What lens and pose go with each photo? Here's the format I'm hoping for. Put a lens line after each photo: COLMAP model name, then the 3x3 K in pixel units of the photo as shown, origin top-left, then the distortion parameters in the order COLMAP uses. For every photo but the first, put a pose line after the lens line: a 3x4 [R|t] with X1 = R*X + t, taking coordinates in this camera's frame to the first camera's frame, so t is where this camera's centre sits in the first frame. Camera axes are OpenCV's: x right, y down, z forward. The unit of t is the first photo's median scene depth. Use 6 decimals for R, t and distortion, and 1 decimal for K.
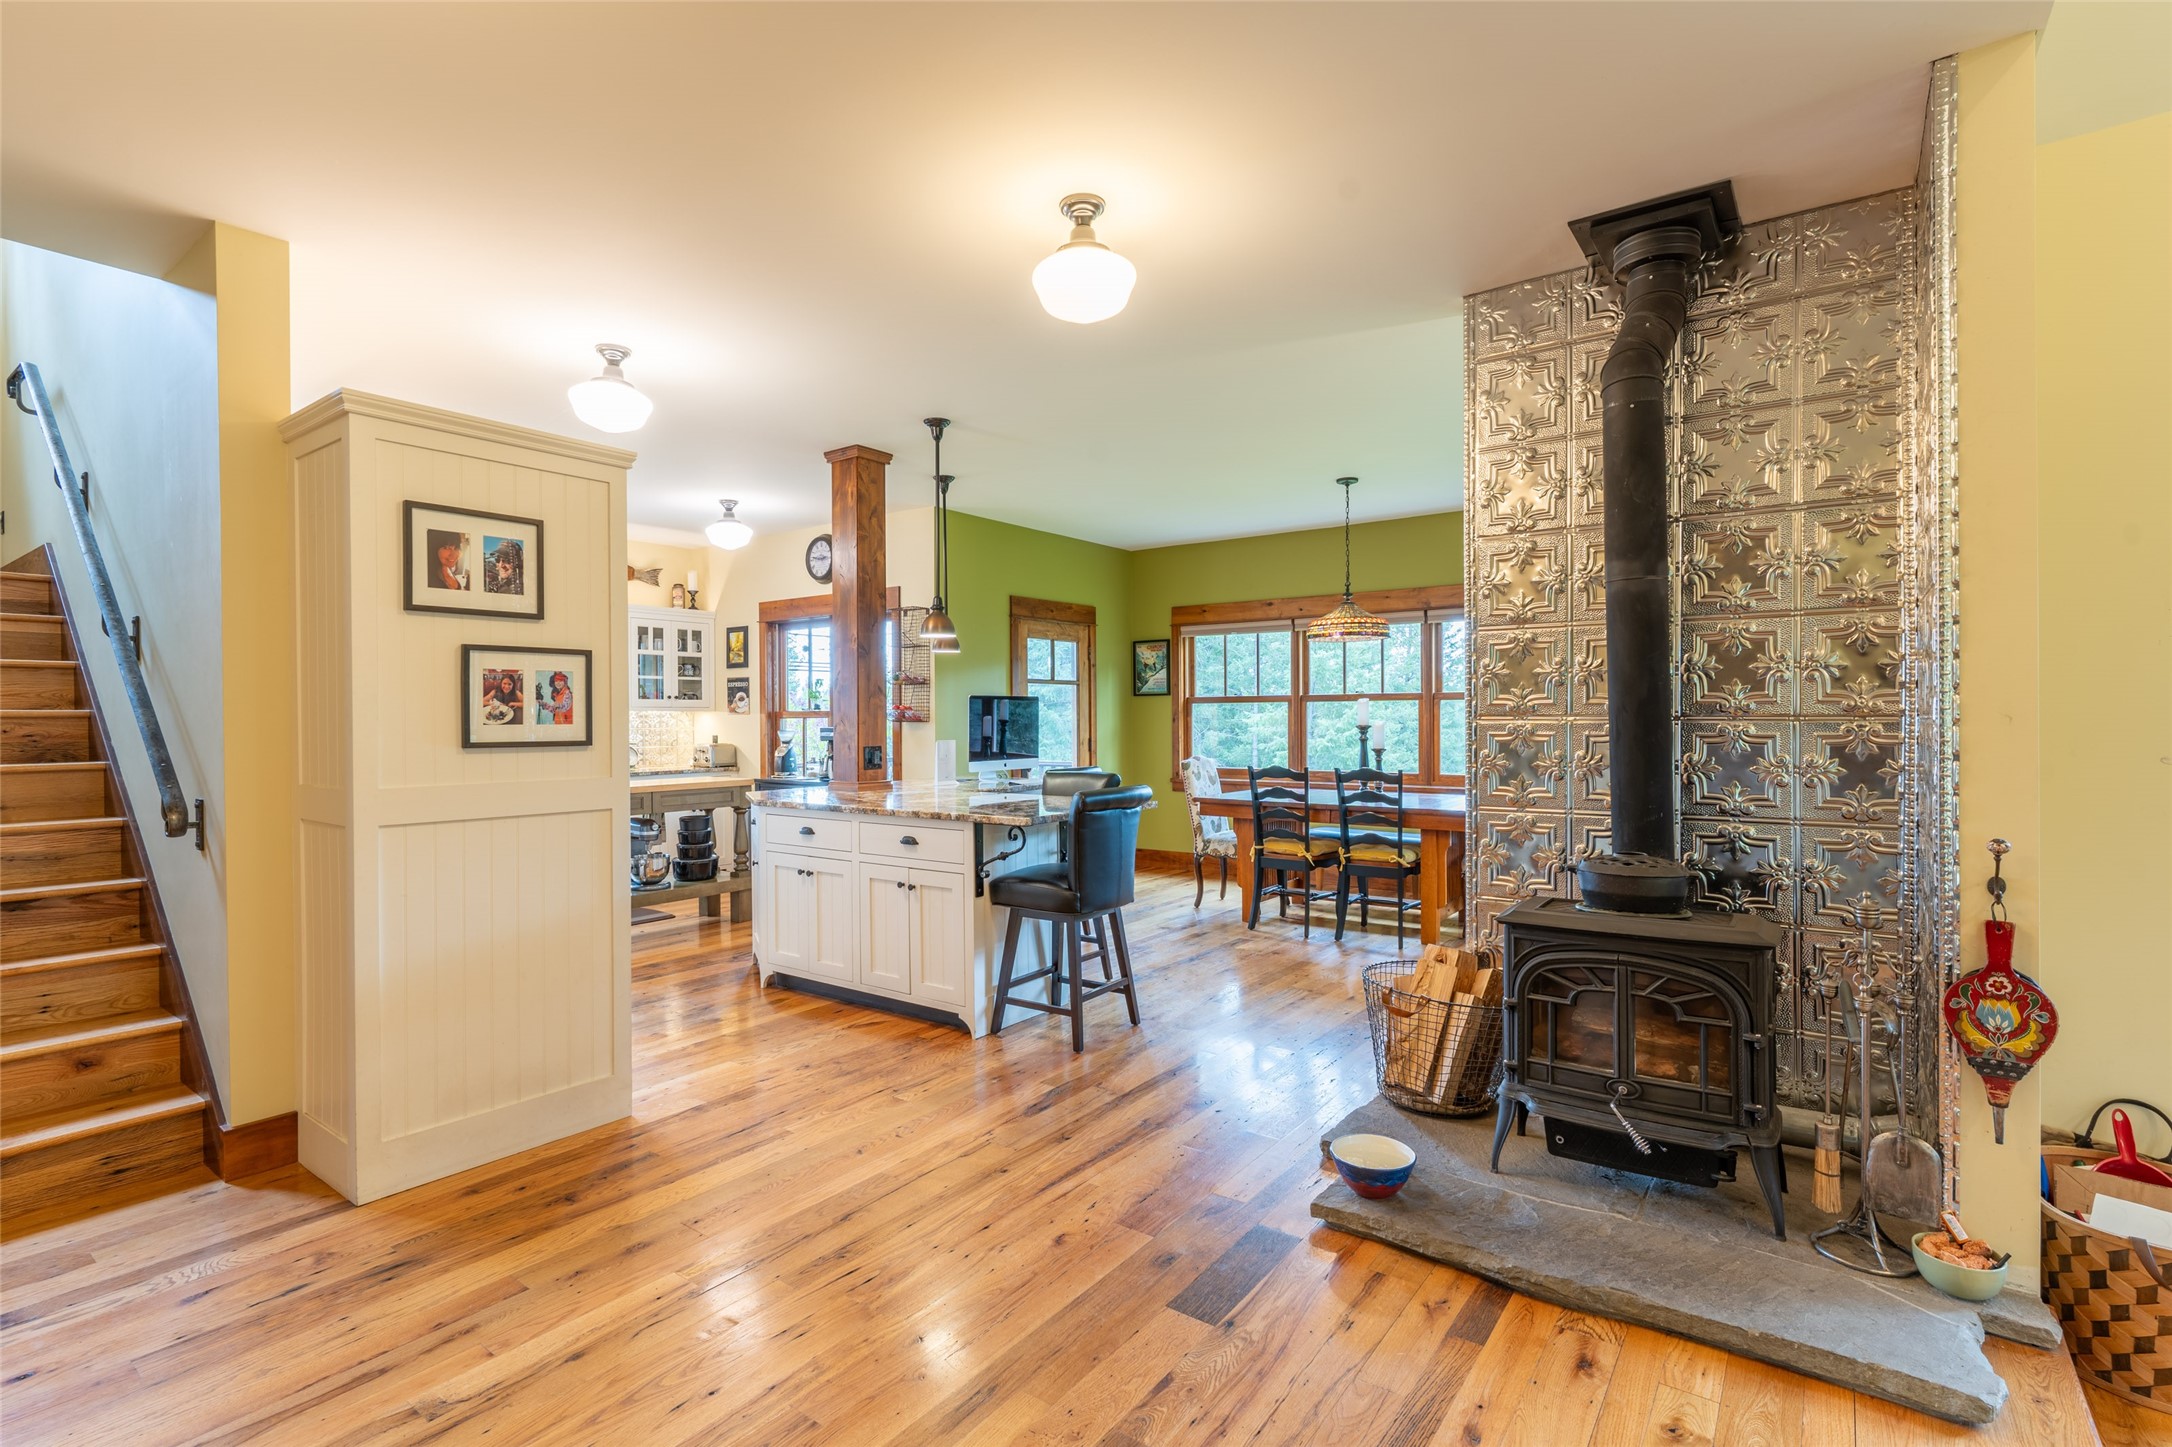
lens RADIAL K [[1045.5, 0, 1069.9], [0, 1045.5, 725.7], [0, 0, 1]] dist [0.014609, -0.006303]
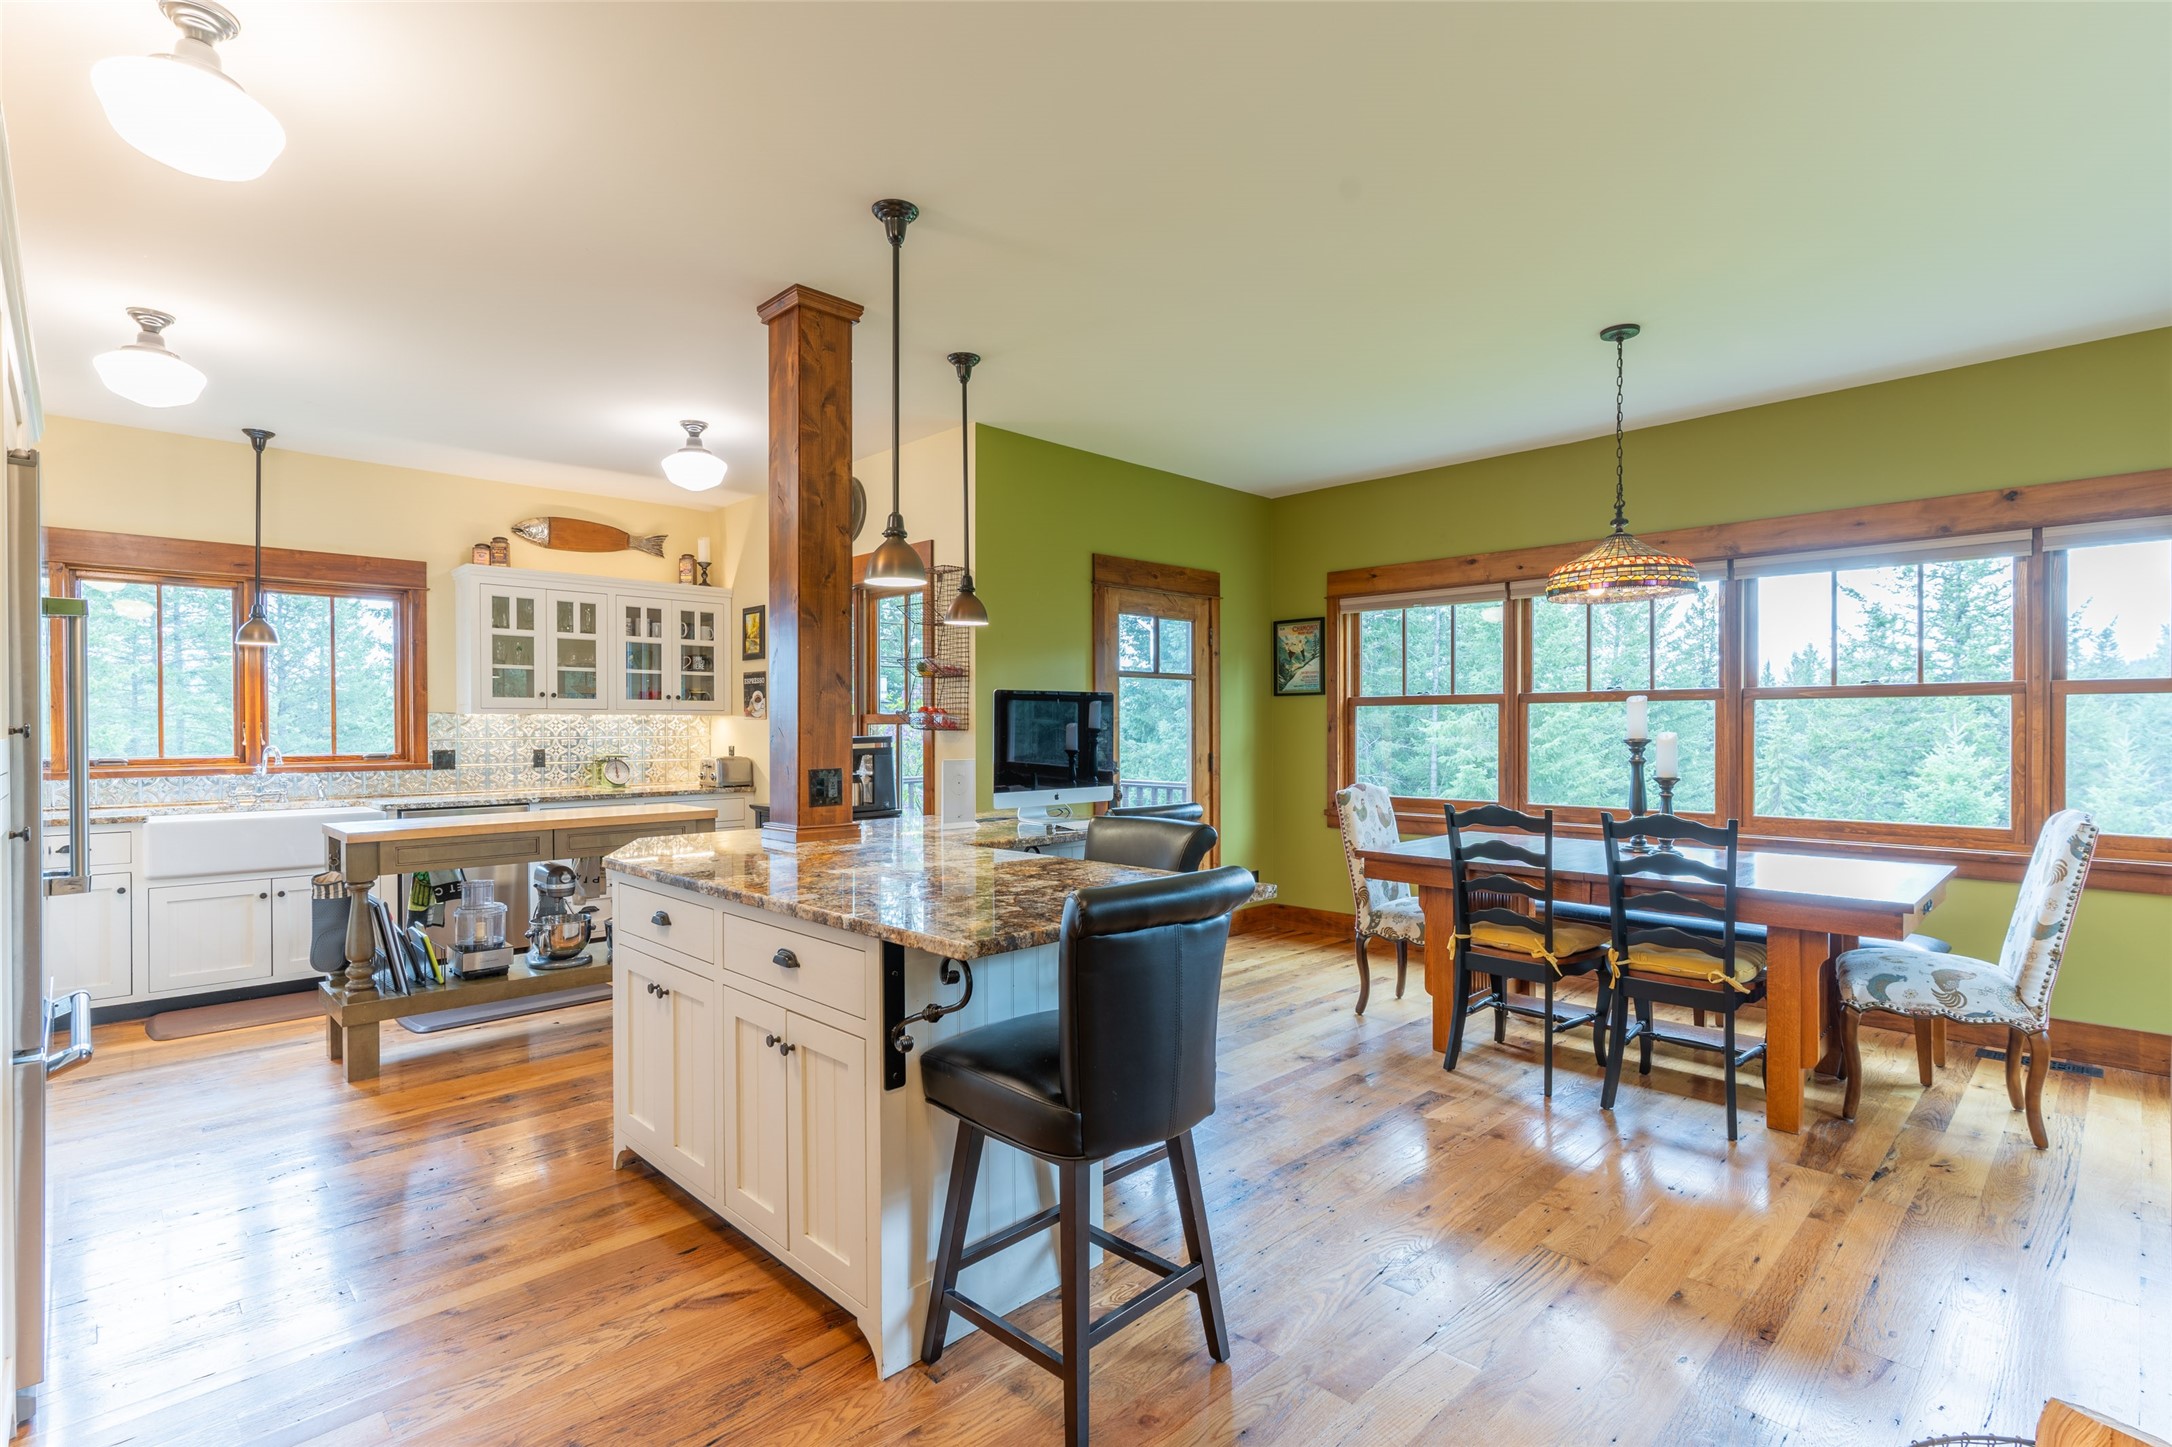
lens RADIAL K [[1045.5, 0, 1066.2], [0, 1045.5, 740.9], [0, 0, 1]] dist [0.014609, -0.006303]
pose [[0.987448, 0.005723, -0.157842, 0.048410], [-0.004576, 0.999960, 0.007635, -0.002526], [0.157879, -0.006816, 0.987435, 0.366169]]
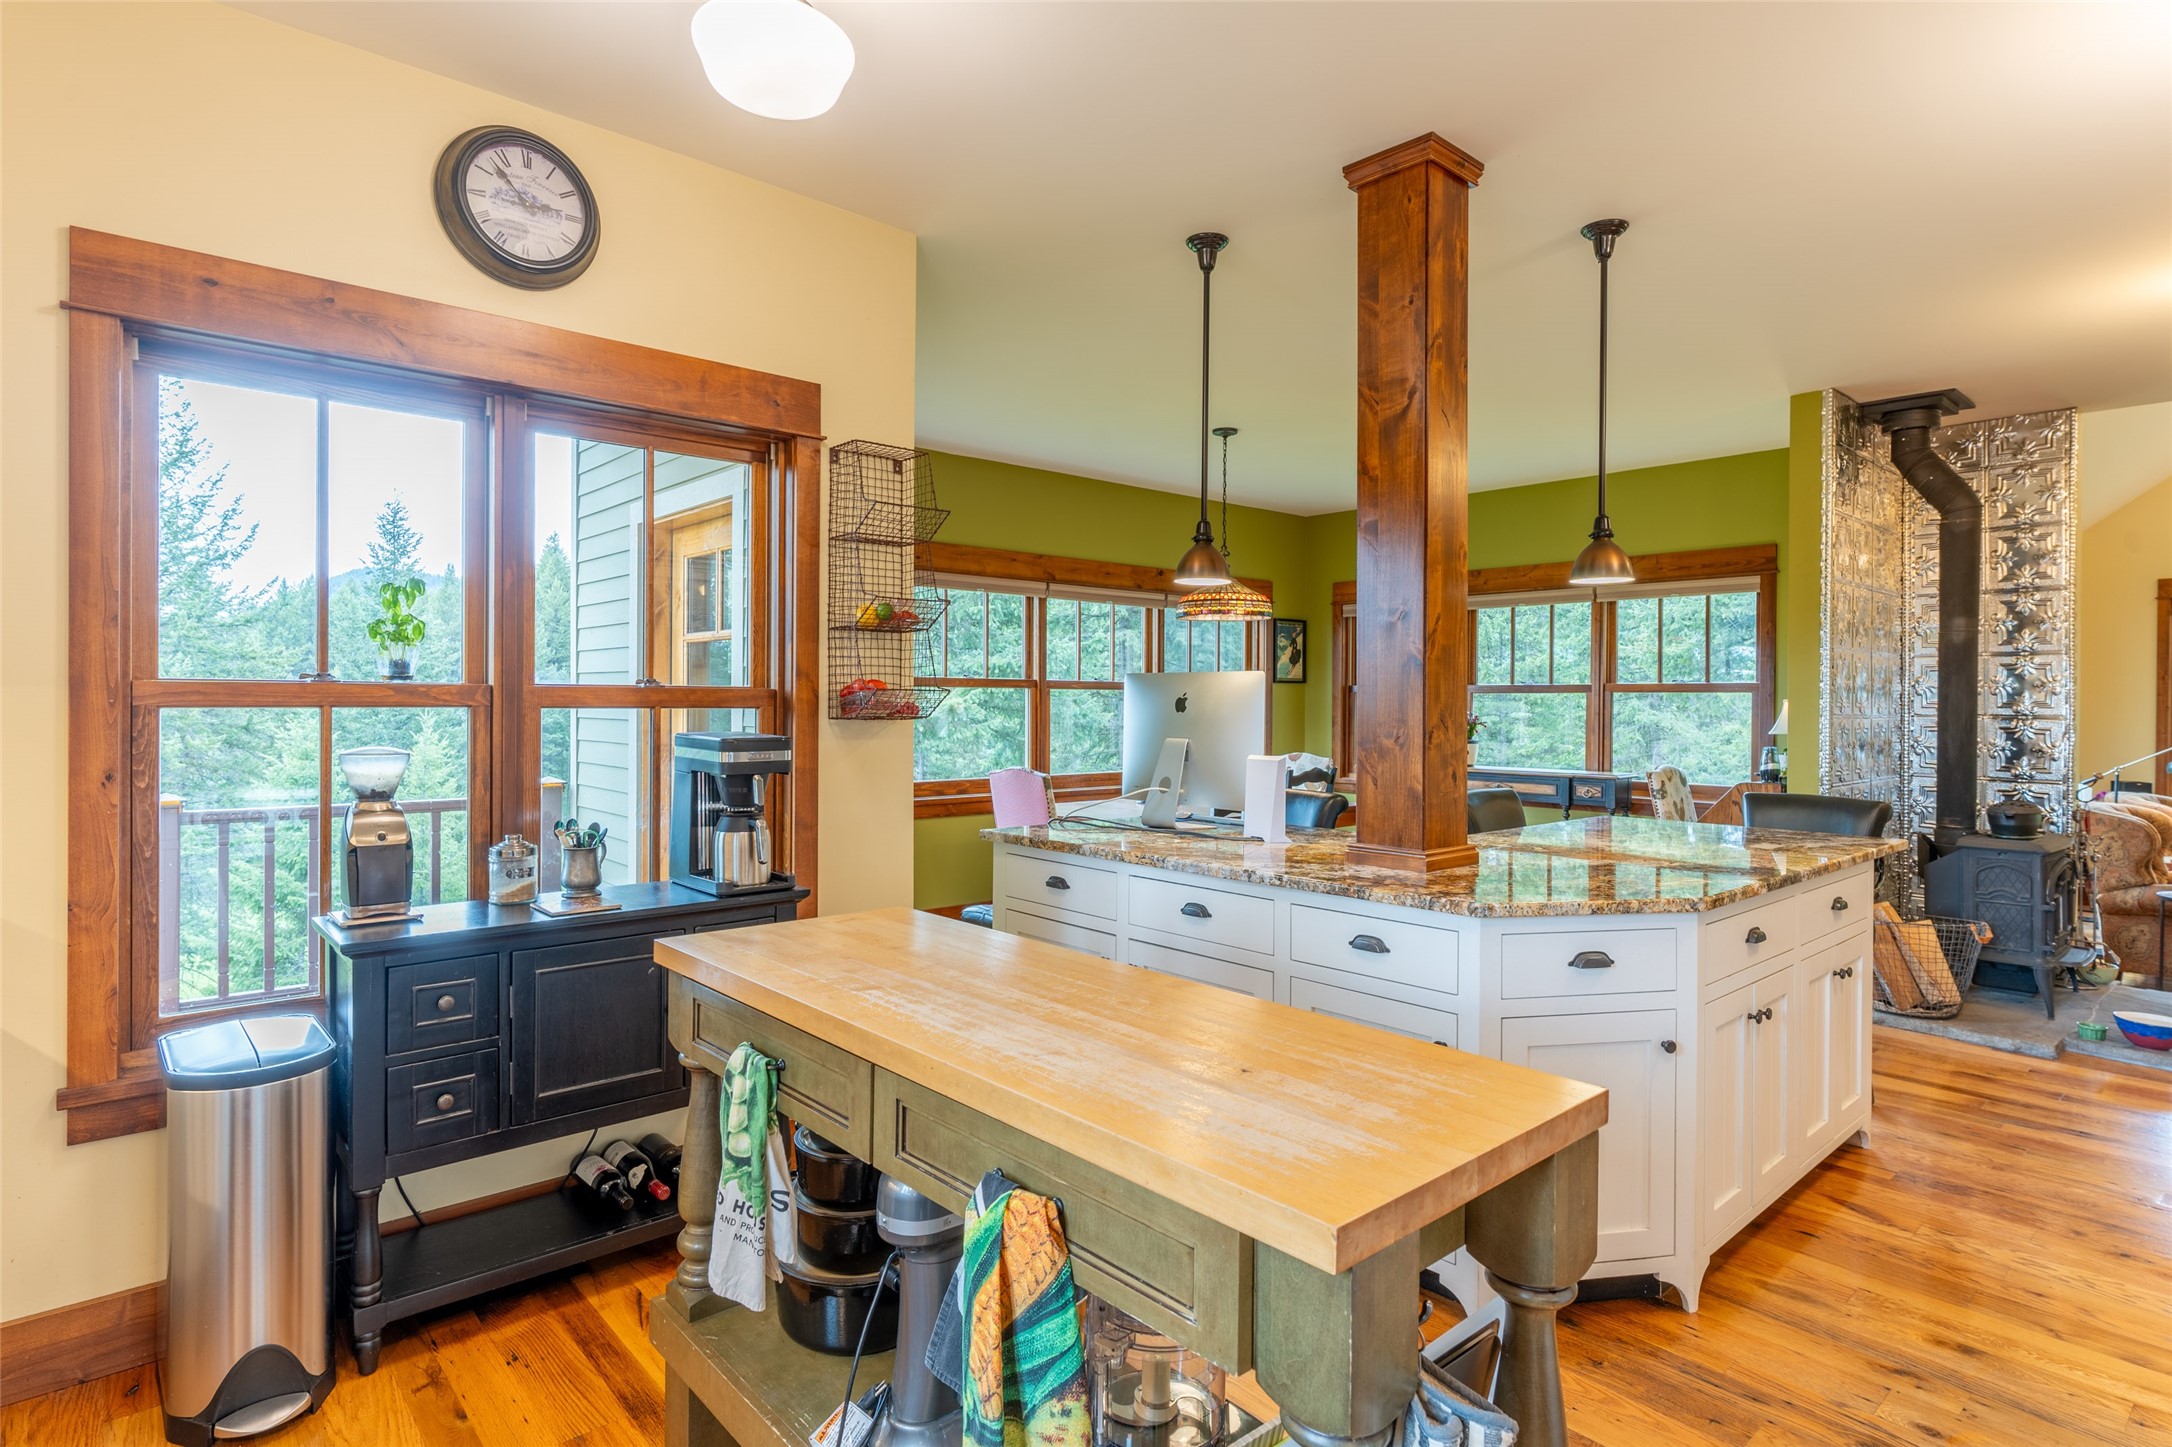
lens RADIAL K [[1169.5, 0, 1094.2], [0, 1169.5, 705.8], [0, 0, 1]] dist [0.003300, 0.001072]
pose [[0.163324, 0.004241, 0.986563, -0.679672], [0.000081, 0.999991, -0.004313, -0.008036], [-0.986572, 0.000784, 0.163323, 0.960469]]
